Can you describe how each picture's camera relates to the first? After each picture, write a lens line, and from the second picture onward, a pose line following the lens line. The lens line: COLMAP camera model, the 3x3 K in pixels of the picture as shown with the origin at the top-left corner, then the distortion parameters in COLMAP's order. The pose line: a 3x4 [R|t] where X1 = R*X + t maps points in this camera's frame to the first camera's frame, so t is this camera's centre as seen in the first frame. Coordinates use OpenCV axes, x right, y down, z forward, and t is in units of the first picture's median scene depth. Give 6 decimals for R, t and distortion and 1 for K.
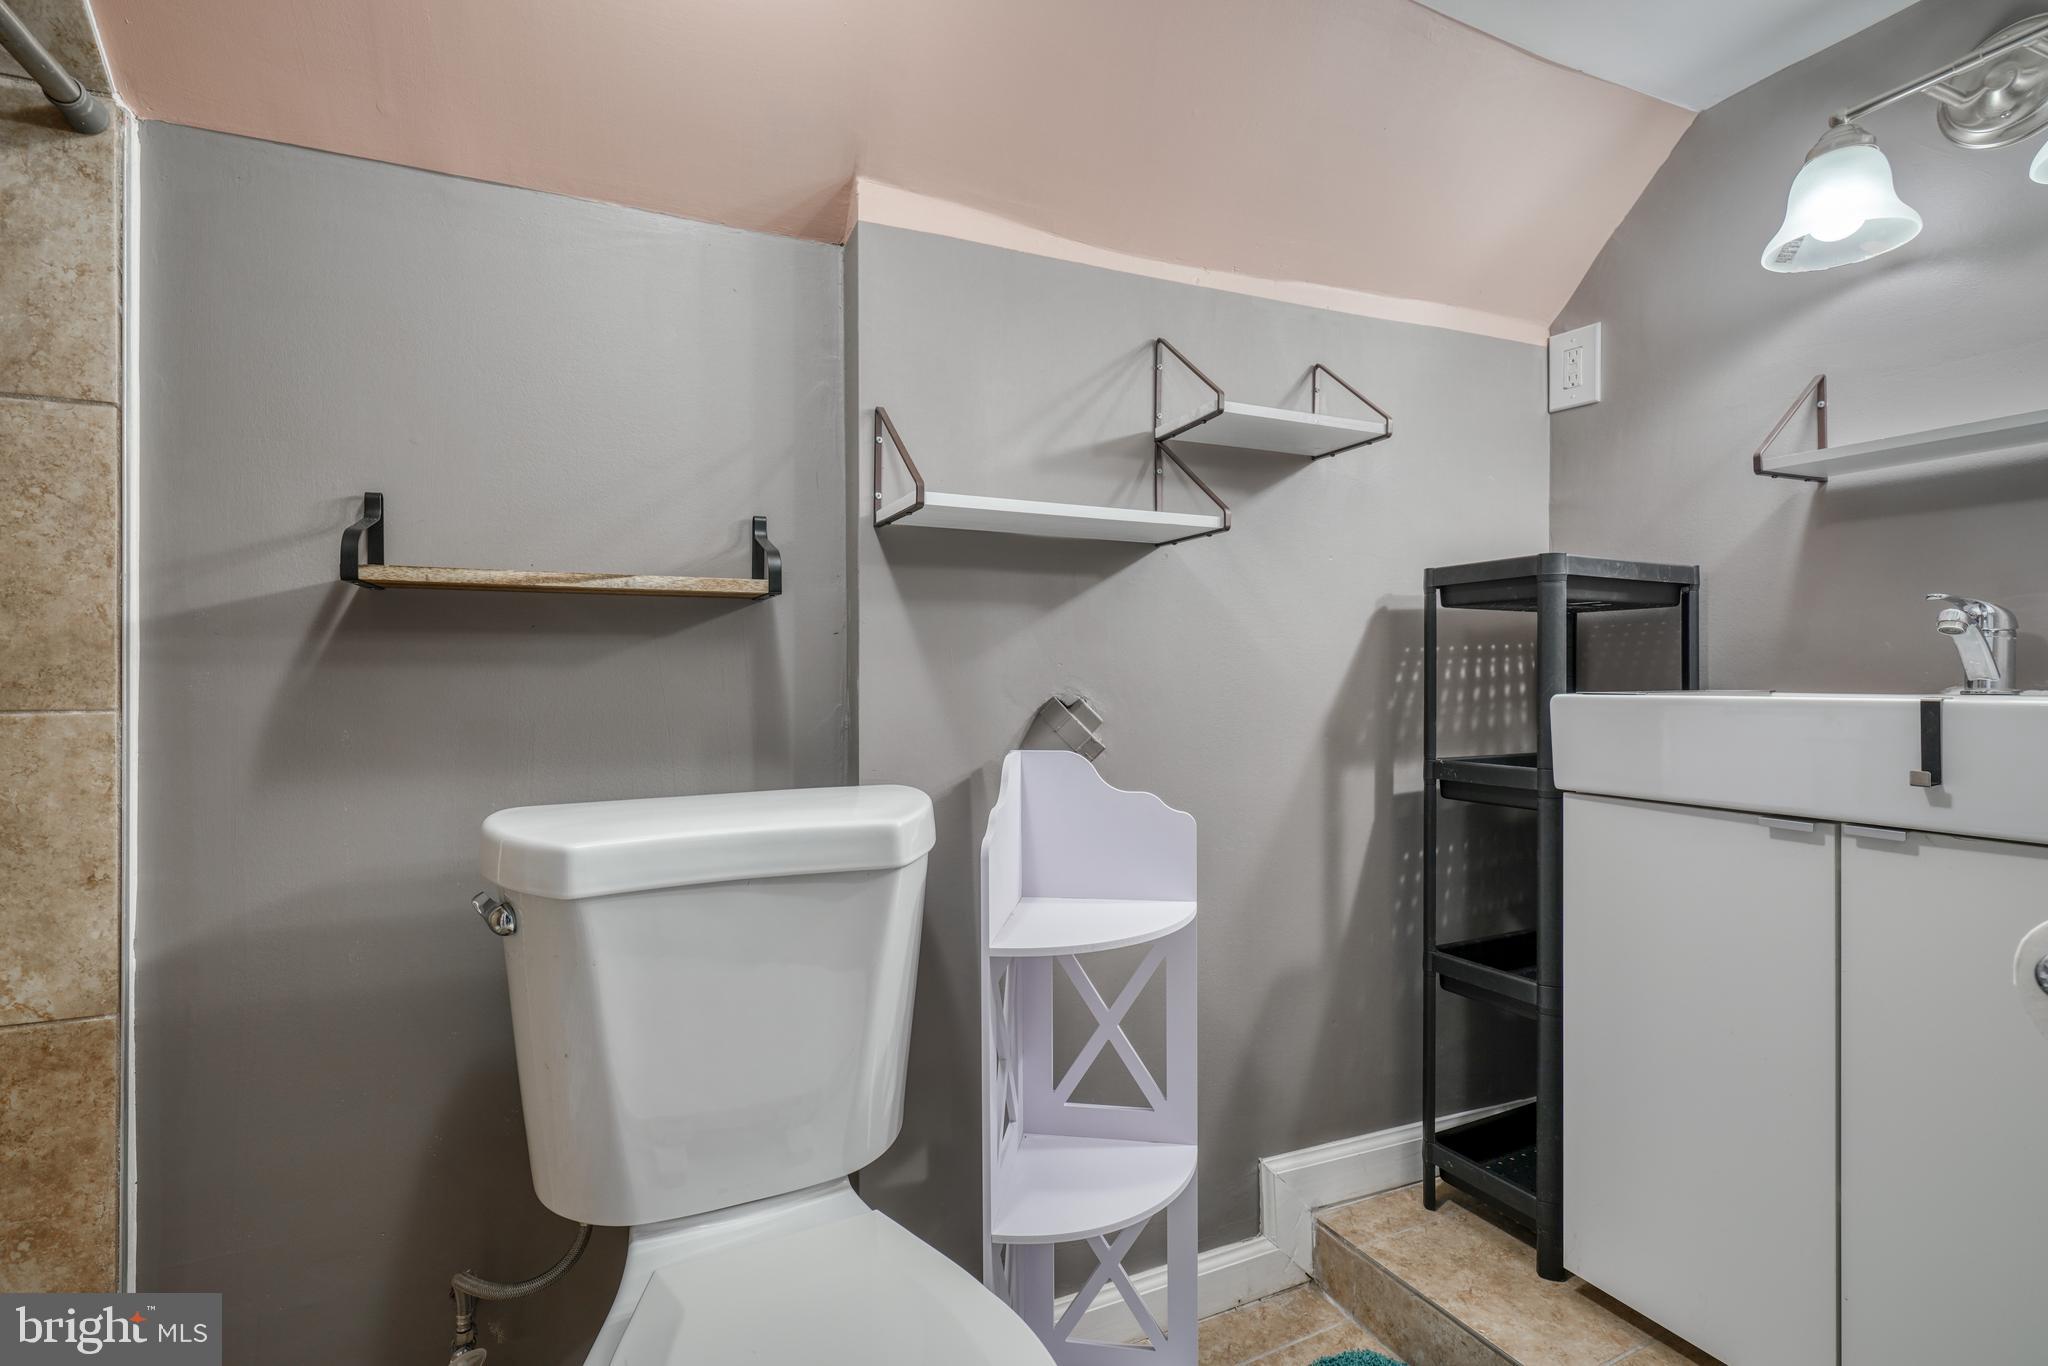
lens RADIAL K [[944.3, 0, 1017.2], [0, 944.3, 679.4], [0, 0, 1]] dist [-0.003001, 0.000714]
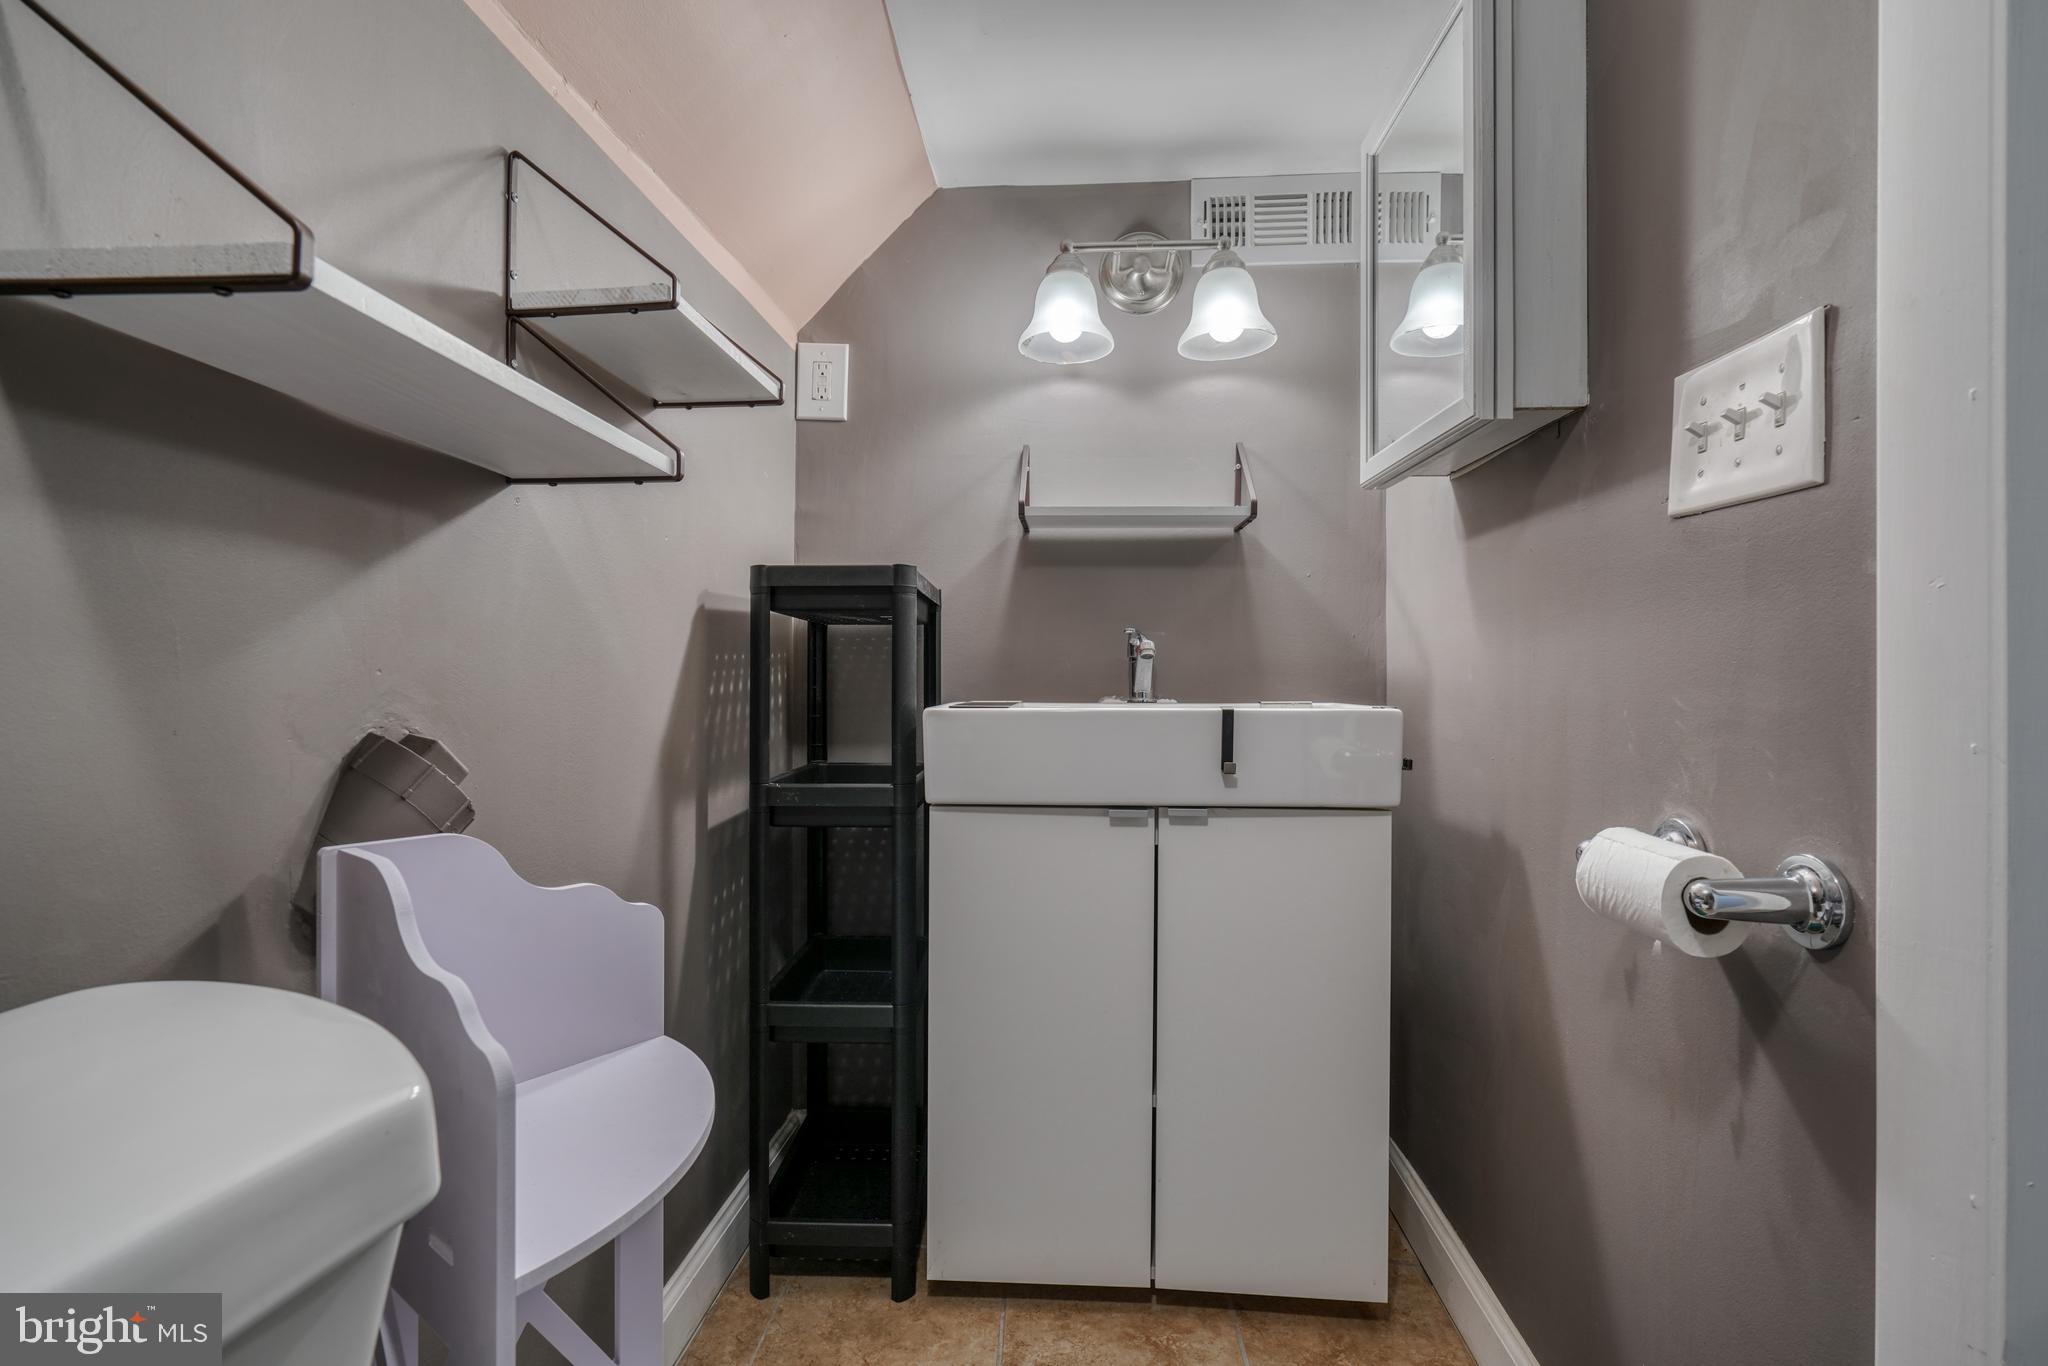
lens RADIAL K [[944.3, 0, 1027.8], [0, 944.3, 681.0], [0, 0, 1]] dist [-0.003001, 0.000714]
pose [[0.471523, 0.003738, 0.881846, -0.247527], [-0.003750, 0.999990, -0.002233, -0.010410], [-0.881846, -0.002254, 0.471532, 0.418690]]
